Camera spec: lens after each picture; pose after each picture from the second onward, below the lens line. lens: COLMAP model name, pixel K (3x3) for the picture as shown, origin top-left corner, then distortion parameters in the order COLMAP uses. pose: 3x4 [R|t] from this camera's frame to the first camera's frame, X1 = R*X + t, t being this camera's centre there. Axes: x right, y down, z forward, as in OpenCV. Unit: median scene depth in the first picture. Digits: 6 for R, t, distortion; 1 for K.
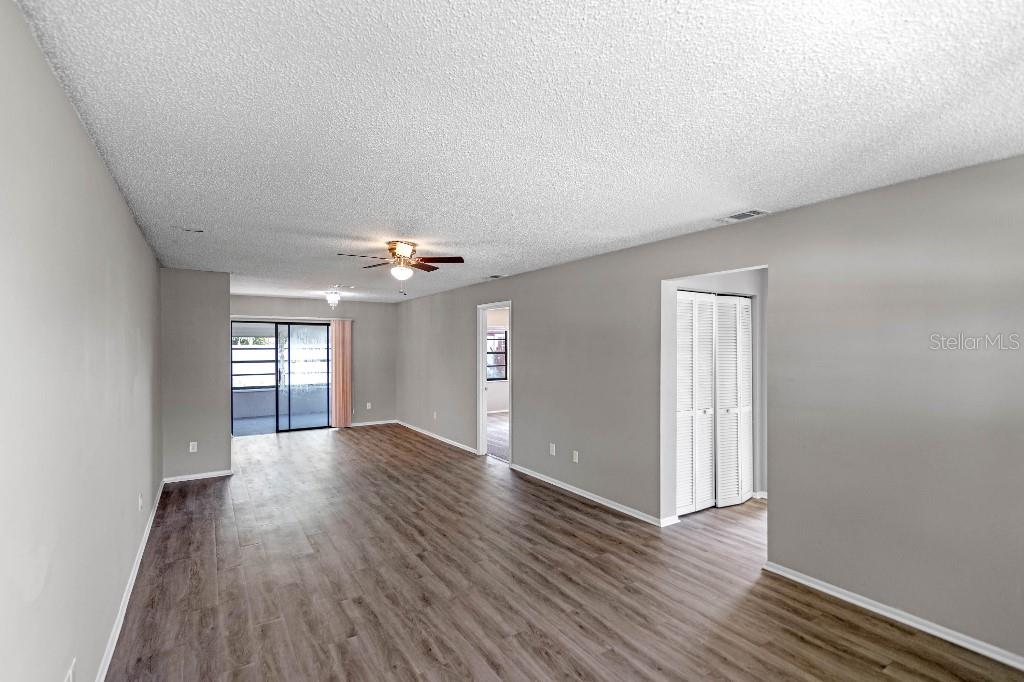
lens RADIAL K [[474.9, 0, 527.3], [0, 474.9, 347.4], [0, 0, 1]] dist [0.013337, -0.000432]
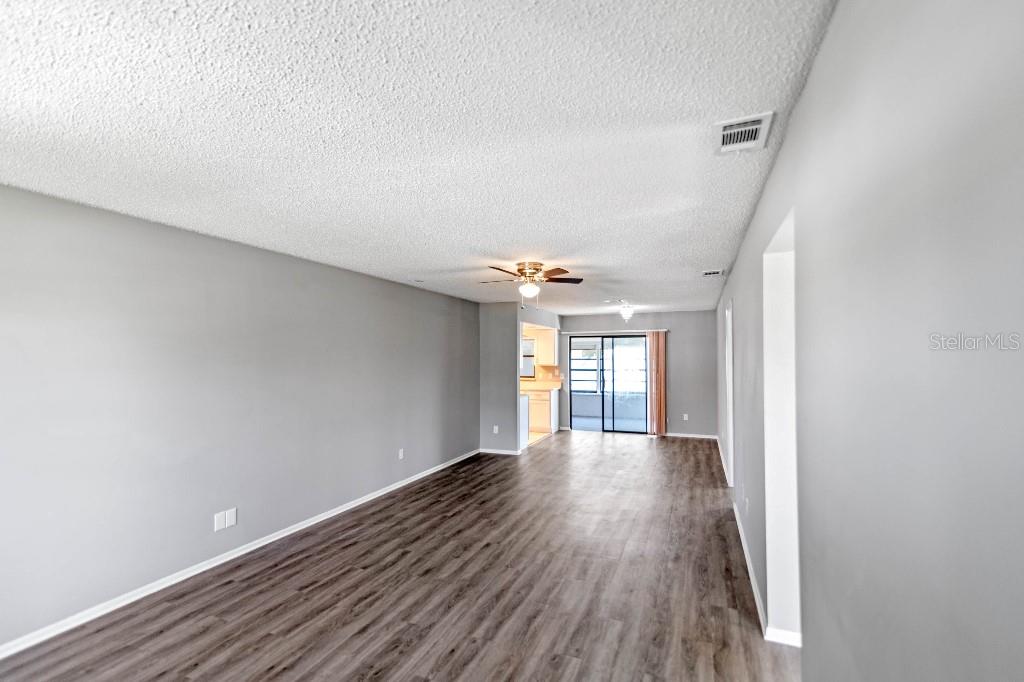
lens RADIAL K [[474.9, 0, 515.2], [0, 474.9, 345.4], [0, 0, 1]] dist [0.013337, -0.000432]
pose [[0.566621, -0.022796, -0.823663, 0.343771], [-0.000102, 0.999615, -0.027736, 0.001840], [0.823979, 0.015799, 0.566401, 0.195460]]
